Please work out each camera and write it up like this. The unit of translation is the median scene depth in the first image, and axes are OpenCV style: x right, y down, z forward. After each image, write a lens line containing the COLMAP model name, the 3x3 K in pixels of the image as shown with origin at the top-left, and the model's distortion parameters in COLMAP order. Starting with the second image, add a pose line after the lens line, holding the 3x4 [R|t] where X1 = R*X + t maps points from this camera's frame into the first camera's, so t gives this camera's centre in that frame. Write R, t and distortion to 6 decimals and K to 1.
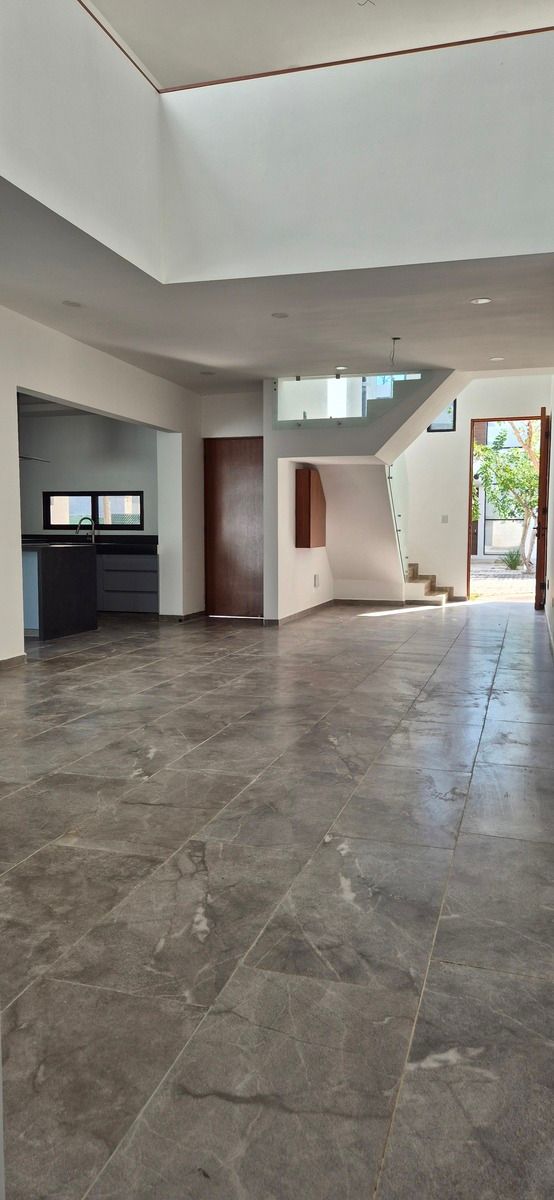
lens RADIAL K [[815.7, 0, 281.7], [0, 815.7, 588.6], [0, 0, 1]] dist [0.054745, -0.040236]
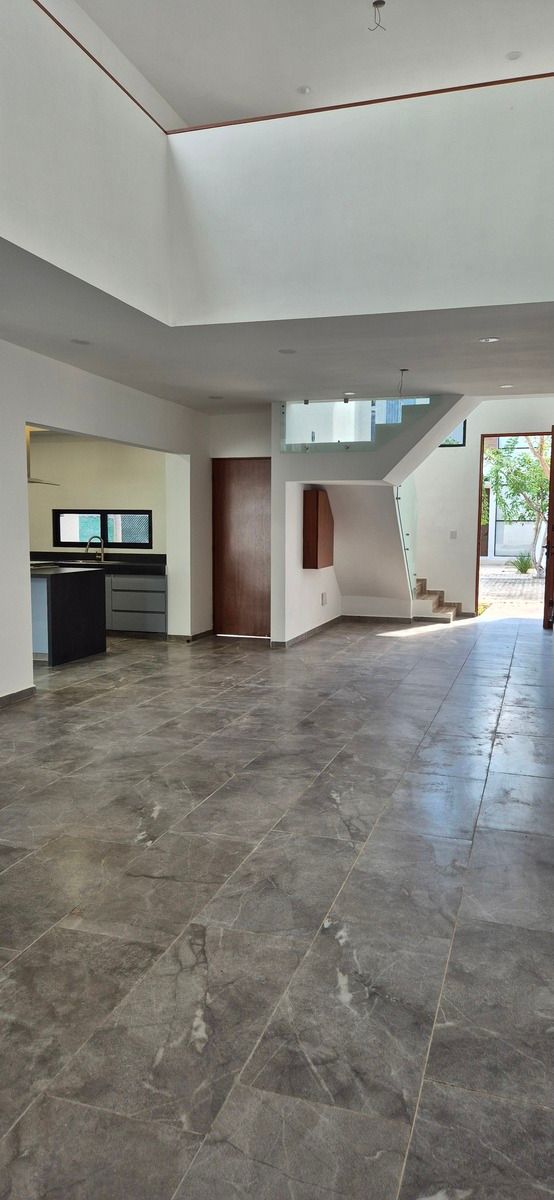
lens RADIAL K [[815.7, 0, 276.3], [0, 815.7, 595.4], [0, 0, 1]] dist [0.054745, -0.040236]
pose [[0.999805, 0.005313, -0.019014, 0.011010], [-0.004938, 0.999794, 0.019712, -0.121913], [0.019115, -0.019614, 0.999625, -0.009483]]
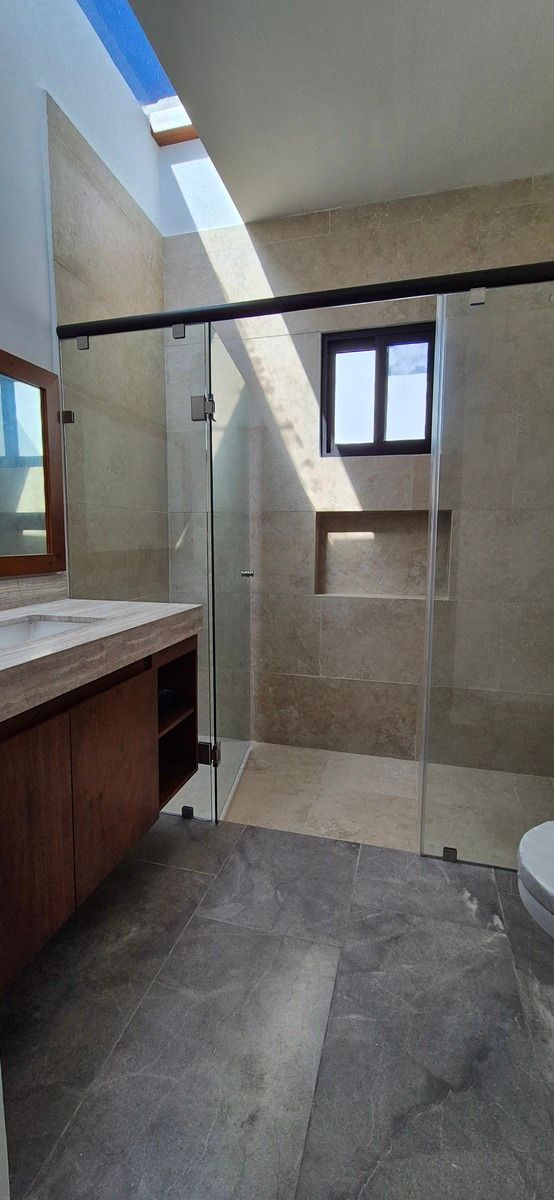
lens RADIAL K [[495.4, 0, 284.0], [0, 495.4, 596.6], [0, 0, 1]] dist [0.004138, 0.000018]
pose [[-0.999664, -0.006907, -0.024982, 0.296941], [-0.011720, 0.980131, 0.198005, -0.126567], [0.023118, 0.198231, -0.979883, 1.450536]]
